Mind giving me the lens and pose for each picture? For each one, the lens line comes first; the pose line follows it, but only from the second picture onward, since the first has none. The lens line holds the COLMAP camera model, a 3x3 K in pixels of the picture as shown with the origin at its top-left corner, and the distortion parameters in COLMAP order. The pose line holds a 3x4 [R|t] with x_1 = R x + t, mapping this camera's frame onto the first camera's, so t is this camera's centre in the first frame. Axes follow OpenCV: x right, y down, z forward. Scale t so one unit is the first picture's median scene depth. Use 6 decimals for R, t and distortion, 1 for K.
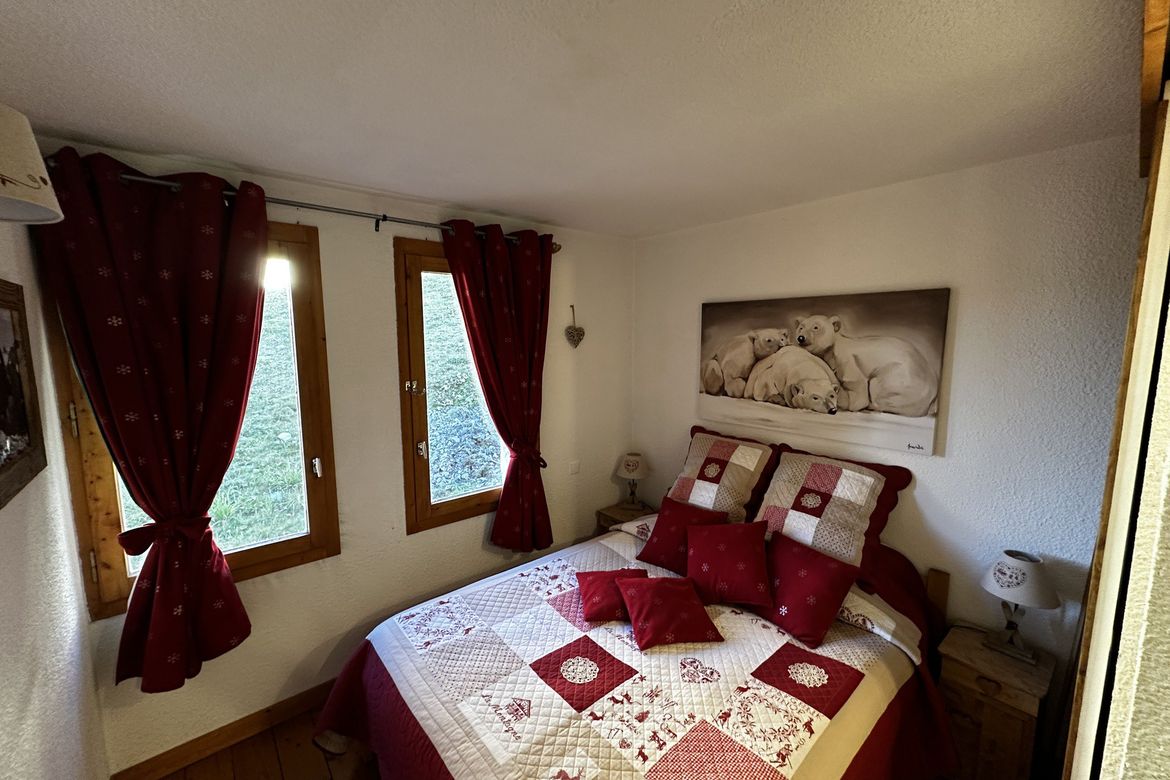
lens RADIAL K [[463.6, 0, 587.3], [0, 463.6, 391.1], [0, 0, 1]] dist [-0.000243, 0.000847]
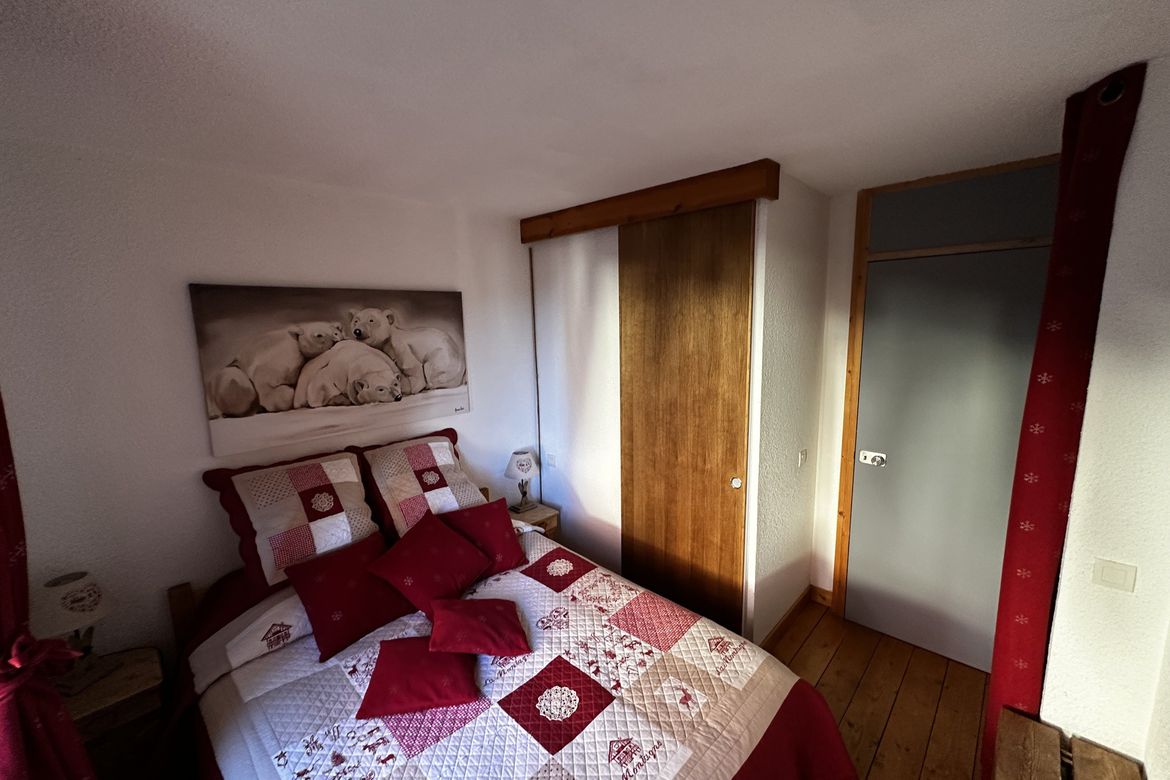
lens RADIAL K [[463.6, 0, 587.5], [0, 463.6, 385.3], [0, 0, 1]] dist [-0.000243, 0.000847]
pose [[-0.095348, -0.133271, 0.986482, -0.572567], [0.144073, 0.978715, 0.146147, -0.079883], [-0.984963, 0.156061, -0.074118, 0.643072]]
